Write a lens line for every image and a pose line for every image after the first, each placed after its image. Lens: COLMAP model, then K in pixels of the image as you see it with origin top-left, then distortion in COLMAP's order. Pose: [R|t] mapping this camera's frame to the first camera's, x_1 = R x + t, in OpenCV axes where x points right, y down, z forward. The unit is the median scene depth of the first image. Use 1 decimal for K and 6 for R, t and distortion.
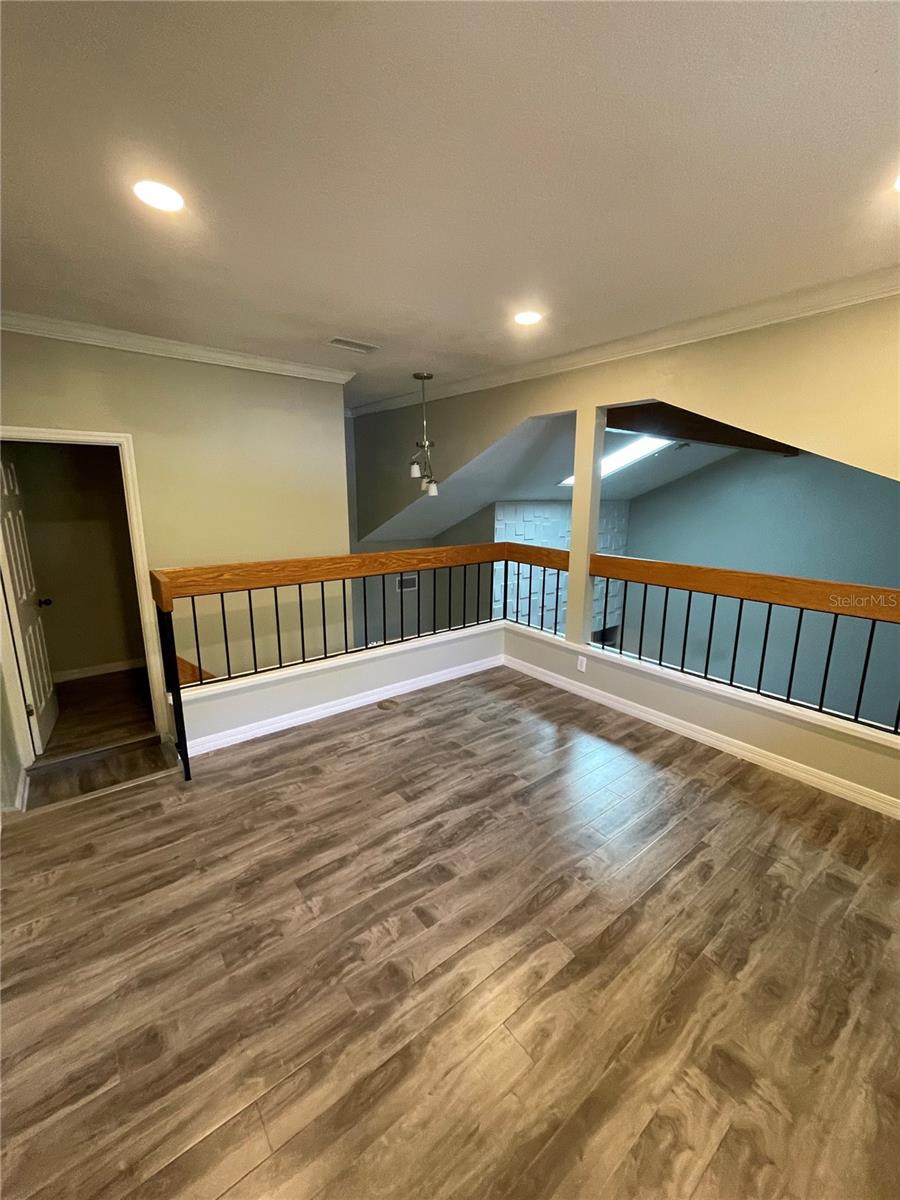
lens RADIAL K [[482.0, 0, 452.5], [0, 482.0, 594.0], [0, 0, 1]] dist [0.000546, -0.000062]
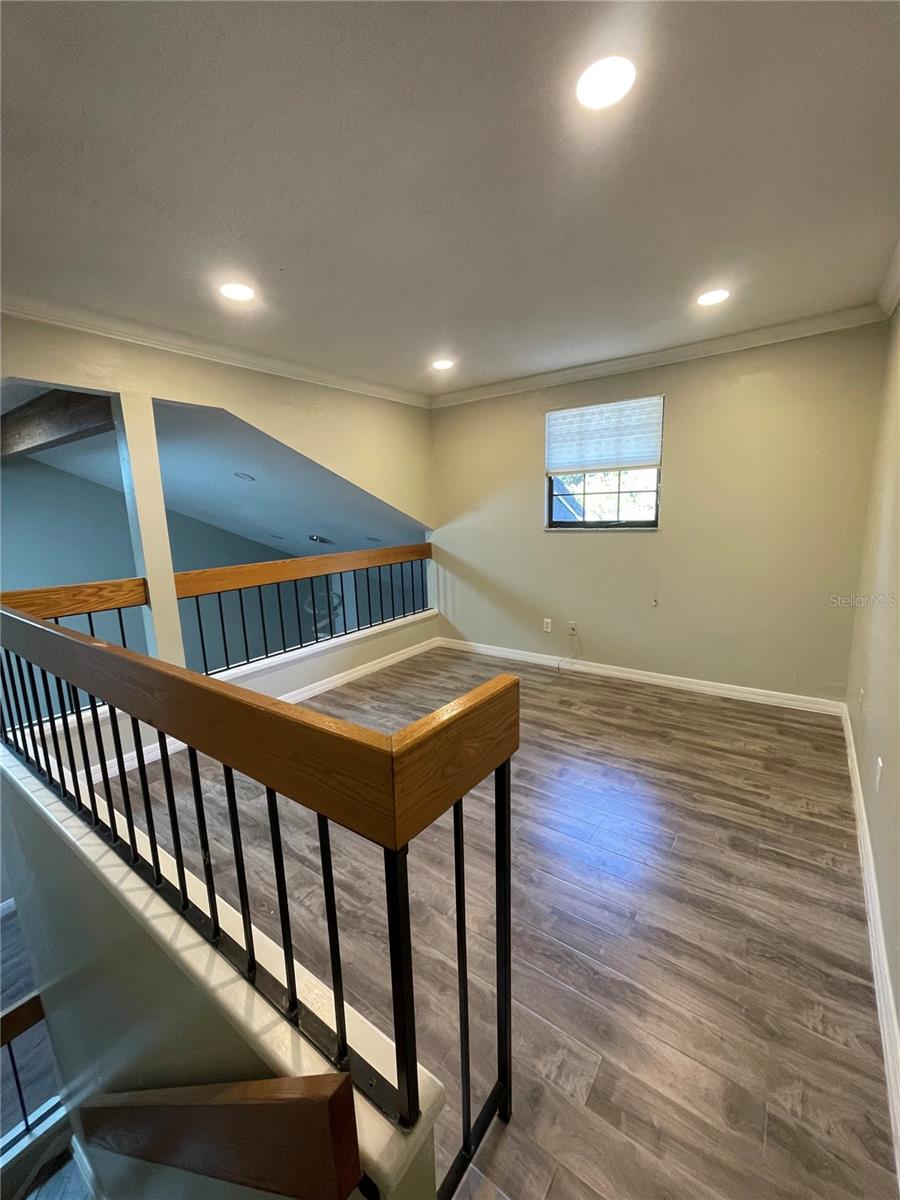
lens RADIAL K [[483.9, 0, 456.3], [0, 483.9, 594.4], [0, 0, 1]] dist [-0.000567, 0.000315]
pose [[-0.270326, -0.169558, 0.947720, -1.197365], [0.224435, 0.946151, 0.233295, -0.252855], [-0.936244, 0.275767, -0.217714, 1.372448]]
